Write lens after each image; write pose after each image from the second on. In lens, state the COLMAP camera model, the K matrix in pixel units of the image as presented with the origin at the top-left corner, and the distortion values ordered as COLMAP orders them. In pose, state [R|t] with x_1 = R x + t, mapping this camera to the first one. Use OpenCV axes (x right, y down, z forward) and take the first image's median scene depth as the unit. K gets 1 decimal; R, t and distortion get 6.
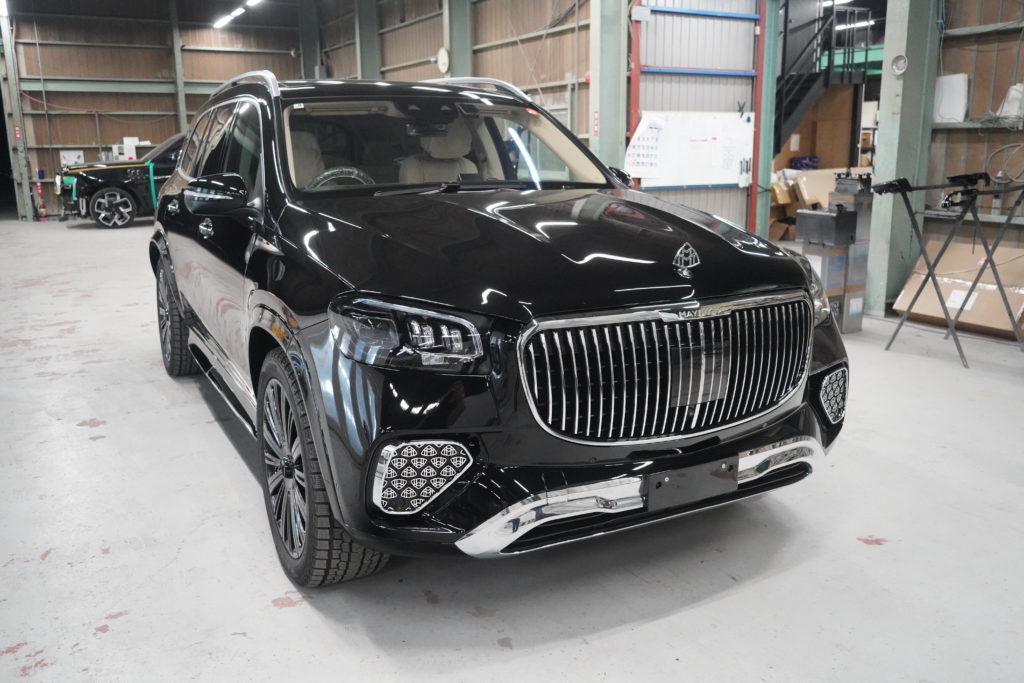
lens RADIAL K [[904.7, 0, 514.4], [0, 904.7, 340.4], [0, 0, 1]] dist [-0.015617, -0.012654]
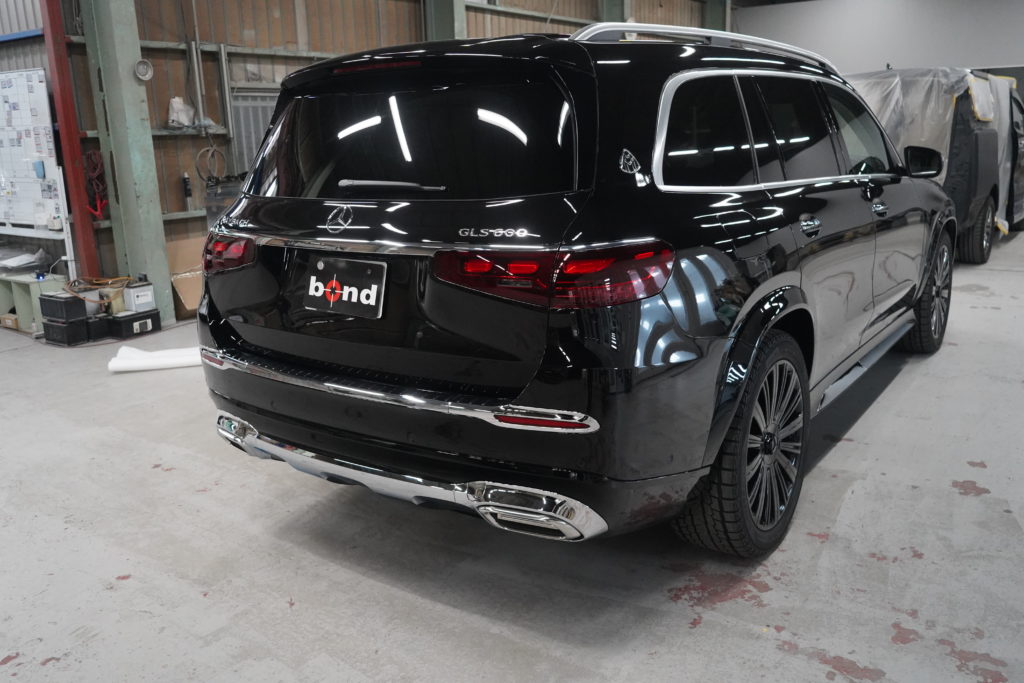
lens RADIAL K [[904.7, 0, 515.5], [0, 904.7, 341.3], [0, 0, 1]] dist [-0.015617, -0.012654]
pose [[-0.480732, -0.176119, 0.858999, -0.851091], [0.222956, 0.922876, 0.313991, -0.321448], [-0.848049, 0.342465, -0.404389, 1.478614]]
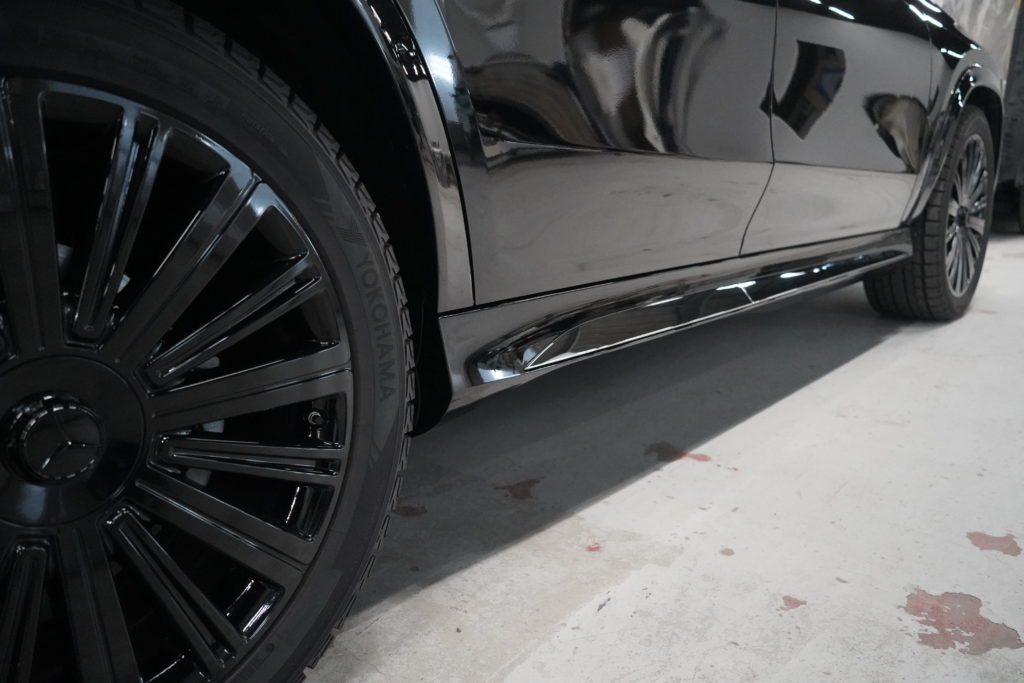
lens RADIAL K [[813.3, 0, 511.0], [0, 813.3, 347.5], [0, 0, 1]] dist [-0.008744, -0.004901]
pose [[-0.372722, -0.195353, 0.907147, -0.573989], [0.211476, 0.933981, 0.288022, -0.069951], [-0.903524, 0.299192, -0.306803, 1.082885]]
